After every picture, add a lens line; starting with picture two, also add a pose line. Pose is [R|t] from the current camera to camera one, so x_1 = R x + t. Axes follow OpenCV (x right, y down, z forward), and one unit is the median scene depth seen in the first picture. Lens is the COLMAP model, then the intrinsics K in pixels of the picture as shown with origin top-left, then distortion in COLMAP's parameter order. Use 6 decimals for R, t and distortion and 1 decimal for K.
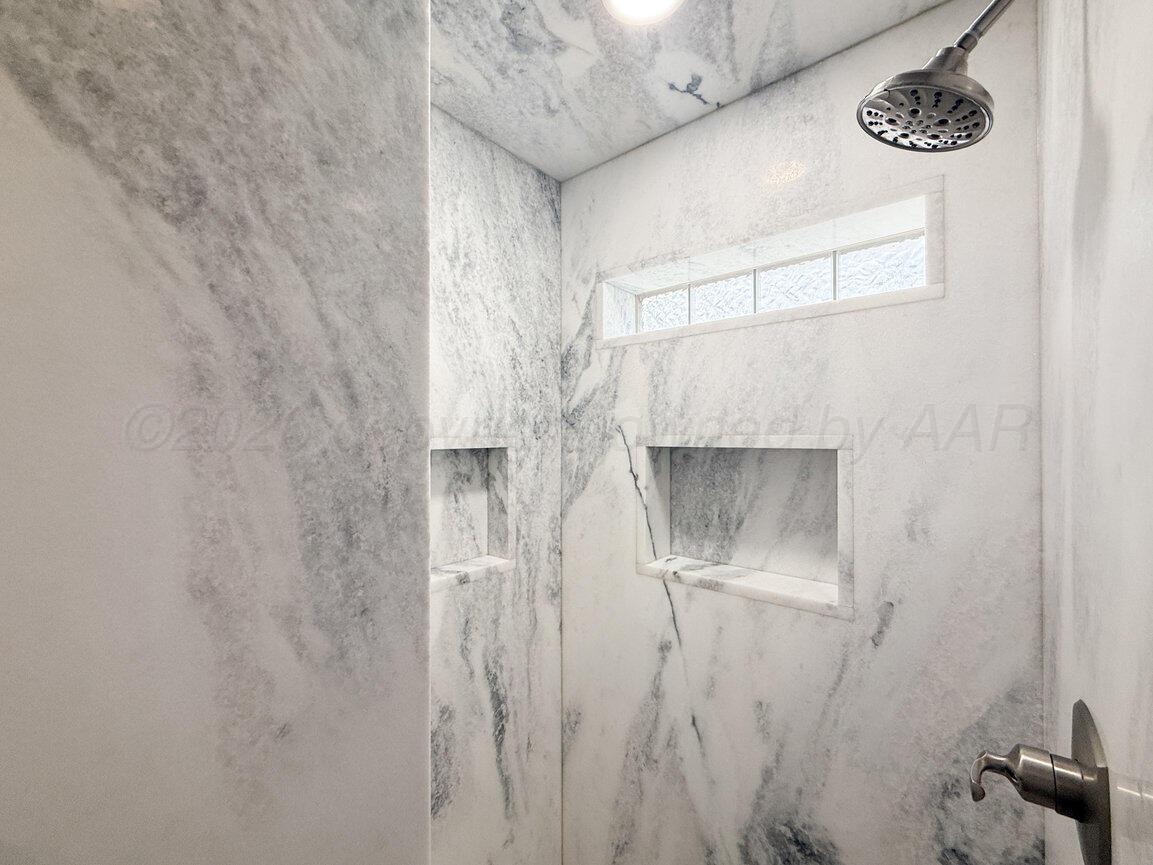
lens RADIAL K [[472.7, 0, 573.4], [0, 472.7, 432.8], [0, 0, 1]] dist [0.000711, 0.000425]
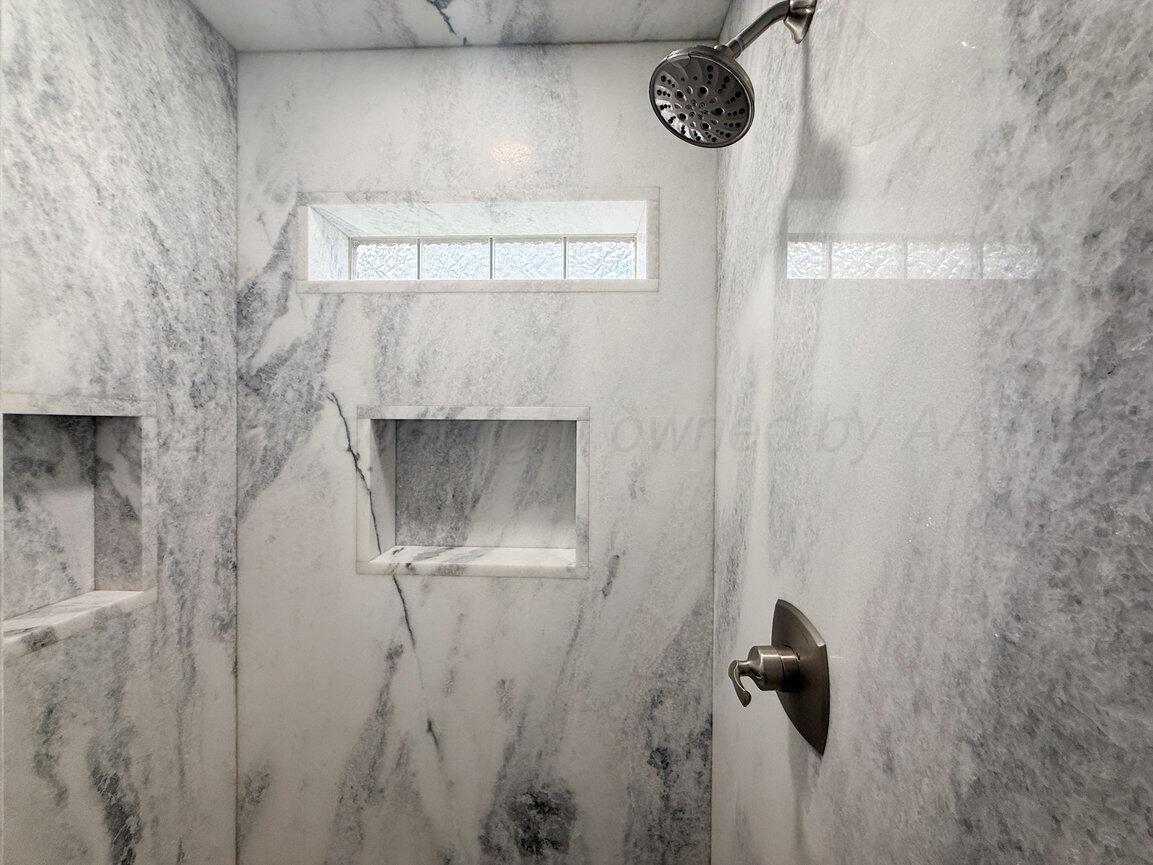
lens RADIAL K [[460.4, 0, 573.6], [0, 460.4, 431.9], [0, 0, 1]] dist [-0.000123, -0.000231]
pose [[0.784743, 0.002347, 0.619817, -0.069181], [-0.012112, 0.999860, 0.011548, 0.039121], [-0.619703, -0.016569, 0.784661, 0.153117]]
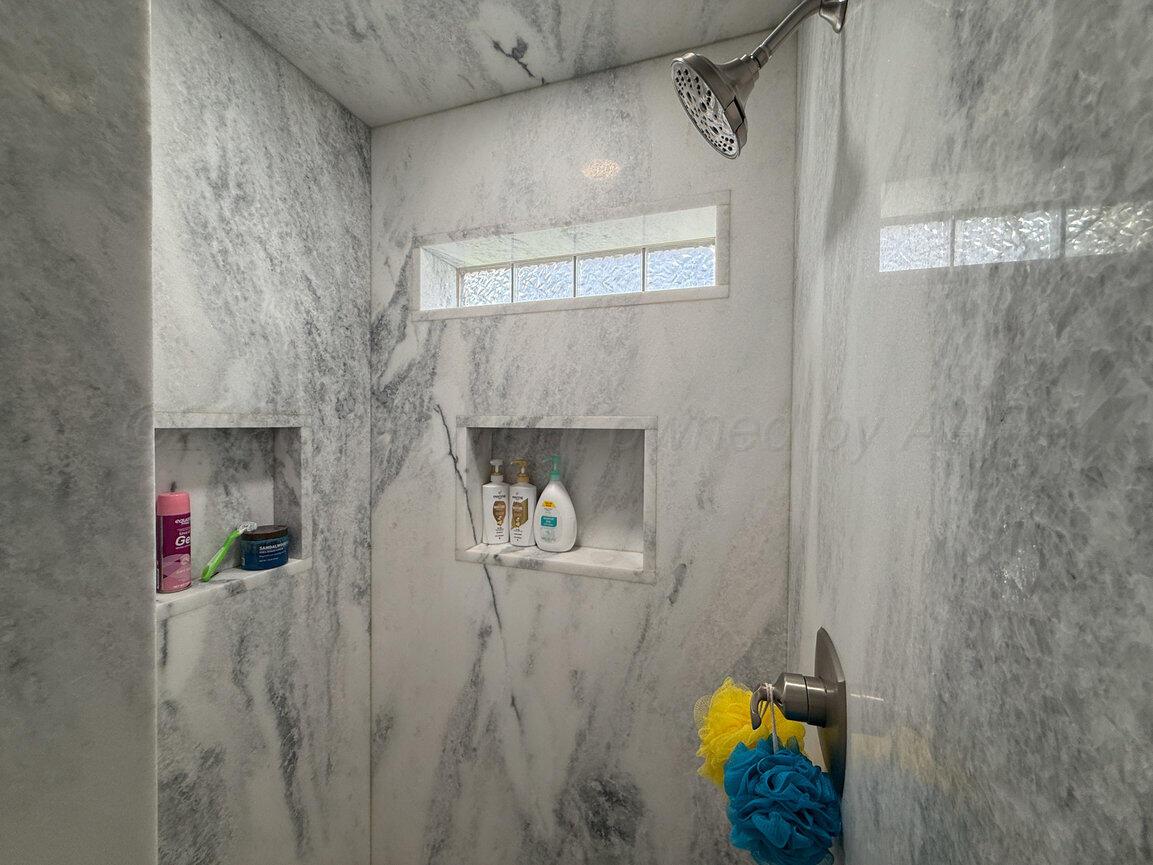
lens RADIAL K [[460.4, 0, 573.6], [0, 460.4, 431.9], [0, 0, 1]] dist [-0.000123, -0.000231]
pose [[0.929882, 0.003193, 0.367843, 0.013063], [-0.012214, 0.999679, 0.022199, 0.015635], [-0.367654, -0.025136, 0.929623, 0.059026]]
